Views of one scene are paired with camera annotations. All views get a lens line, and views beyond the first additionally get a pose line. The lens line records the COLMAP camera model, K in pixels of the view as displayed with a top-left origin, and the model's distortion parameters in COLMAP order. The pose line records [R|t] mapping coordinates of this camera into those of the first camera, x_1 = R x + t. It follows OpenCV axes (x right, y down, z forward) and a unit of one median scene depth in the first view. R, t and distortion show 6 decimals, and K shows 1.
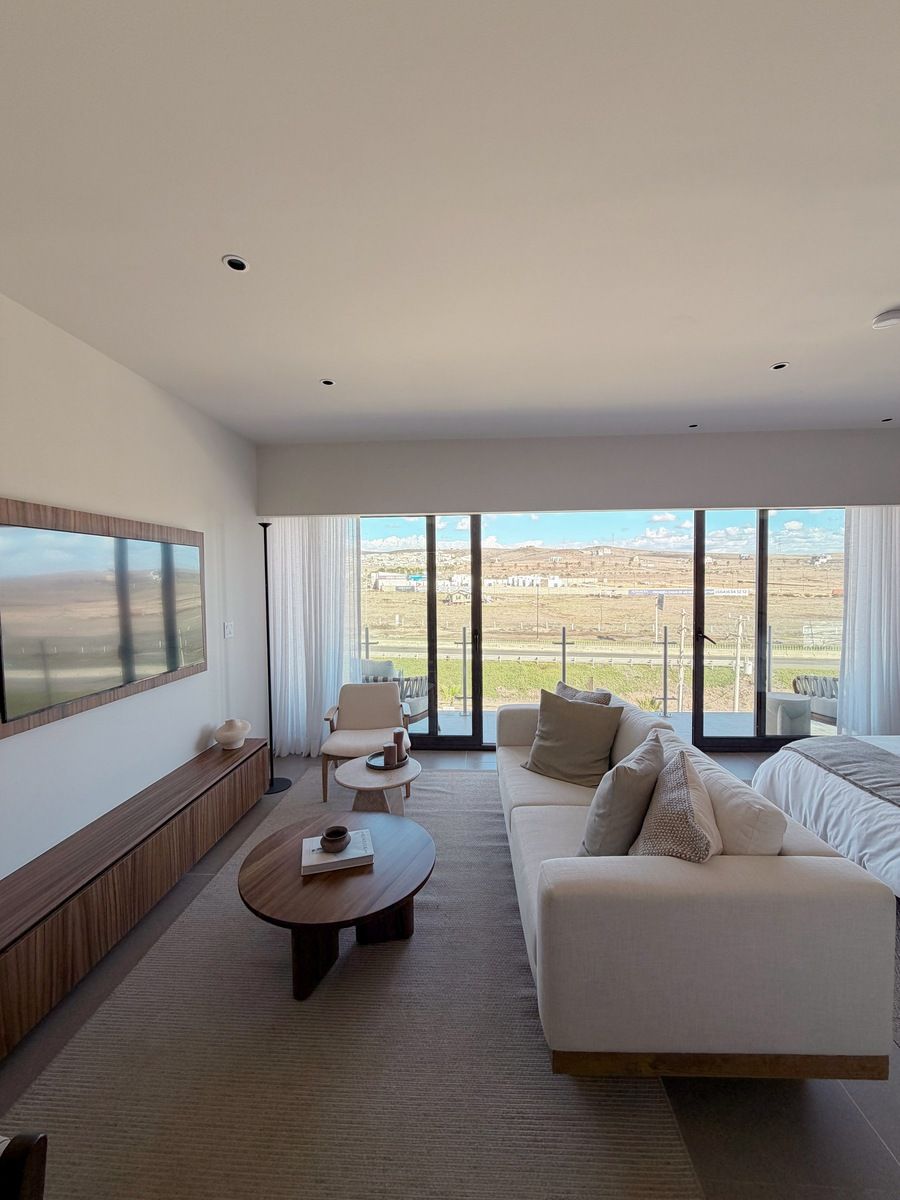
lens RADIAL K [[479.5, 0, 450.2], [0, 479.5, 597.6], [0, 0, 1]] dist [0.000148, 0.000235]
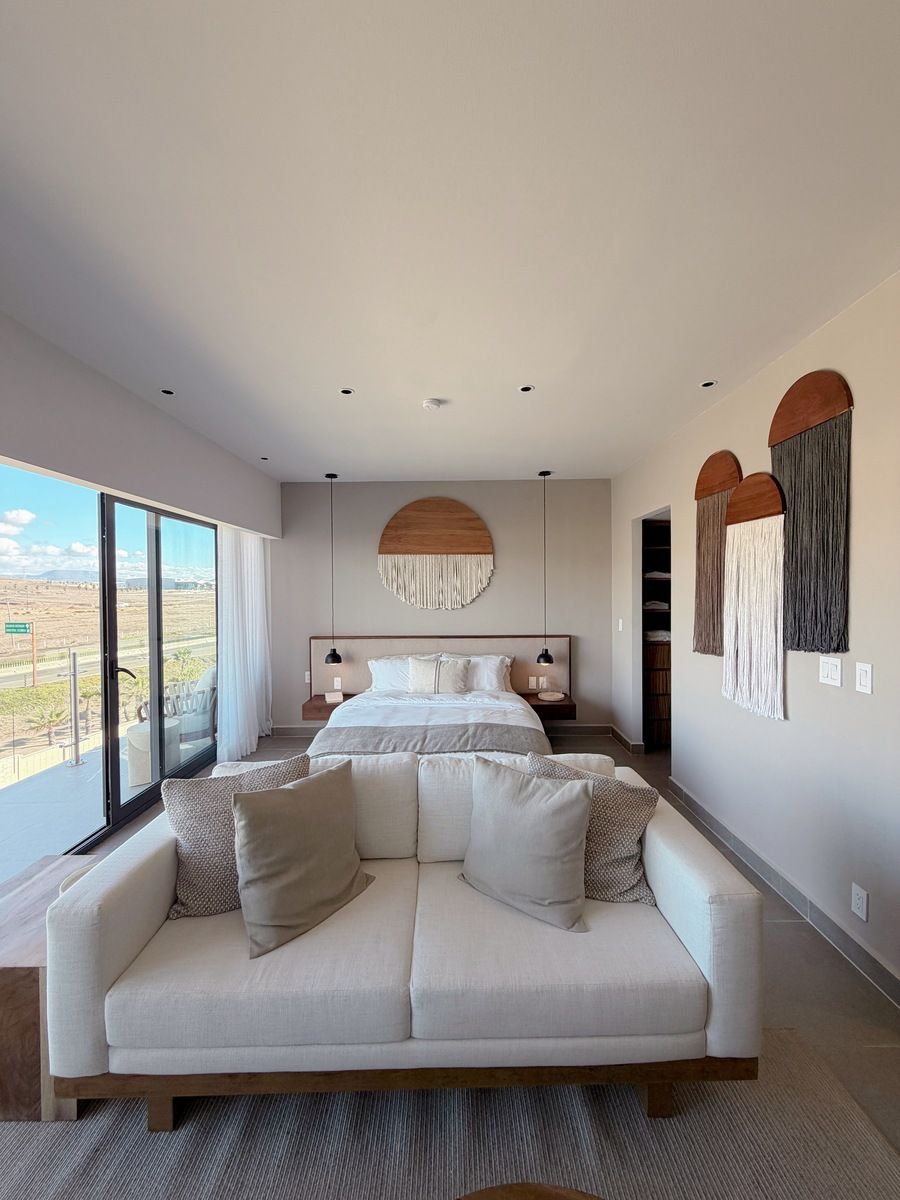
lens RADIAL K [[479.5, 0, 450.2], [0, 479.5, 597.6], [0, 0, 1]] dist [0.000148, 0.000235]
pose [[-0.044988, -0.011085, 0.998926, -0.379672], [0.050924, 0.998613, 0.013374, -0.034120], [-0.997689, 0.051471, -0.044361, 0.792384]]
